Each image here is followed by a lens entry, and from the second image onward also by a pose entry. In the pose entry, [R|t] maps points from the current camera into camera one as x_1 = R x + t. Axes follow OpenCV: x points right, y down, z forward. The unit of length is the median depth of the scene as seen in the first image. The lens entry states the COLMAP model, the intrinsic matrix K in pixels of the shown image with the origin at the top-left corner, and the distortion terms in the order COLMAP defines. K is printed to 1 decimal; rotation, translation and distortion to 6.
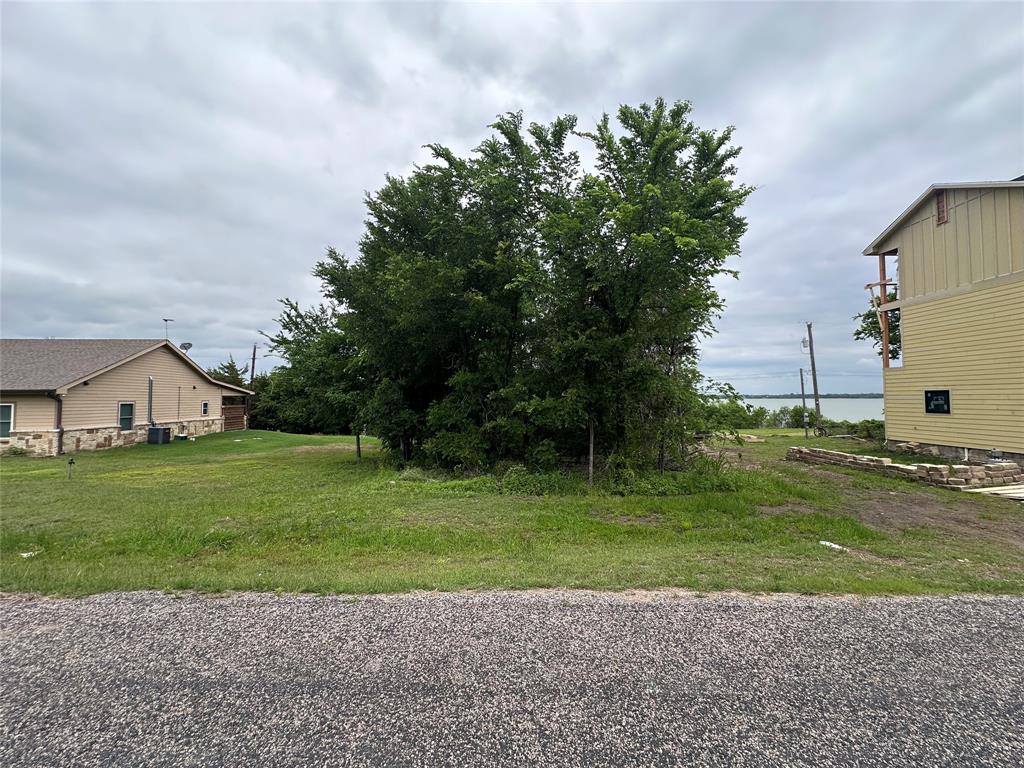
lens RADIAL K [[404.1, 0, 512.0], [0, 404.1, 384.0], [0, 0, 1]] dist [0.000779, 0.000029]
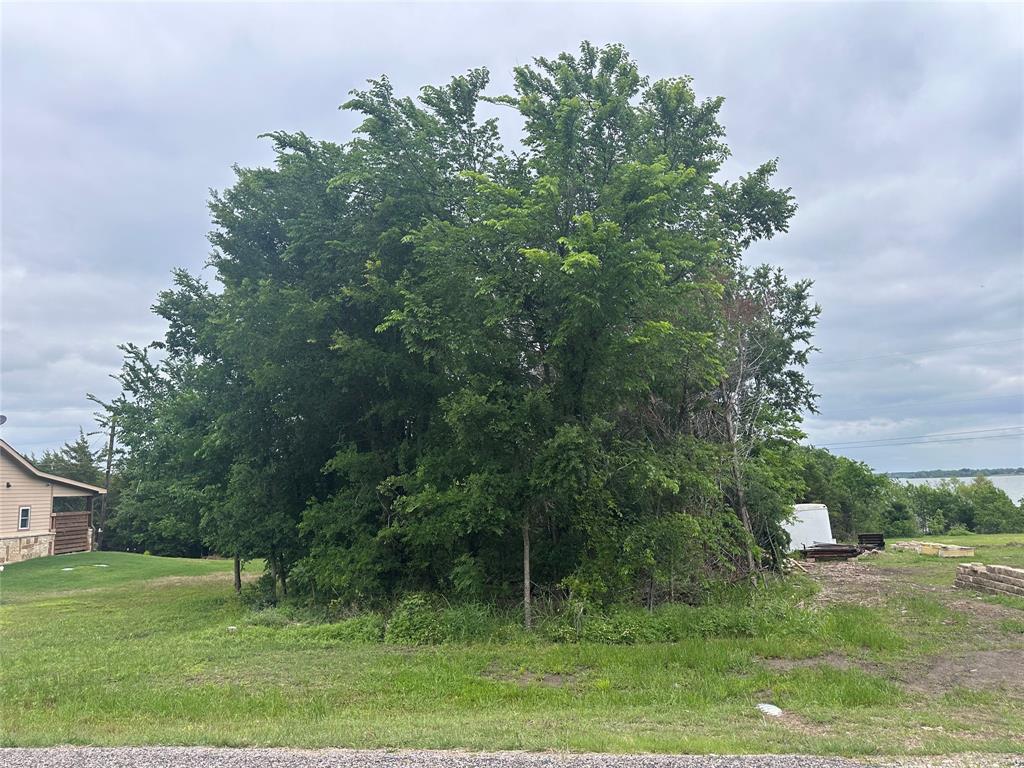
lens RADIAL K [[717.2, 0, 512.0], [0, 717.2, 384.0], [0, 0, 1]] dist [0.074951, -0.102165]
pose [[0.994274, -0.041357, -0.098536, 0.164750], [0.030709, 0.993761, -0.107220, -0.003202], [0.102355, 0.103580, 0.989341, -0.084323]]
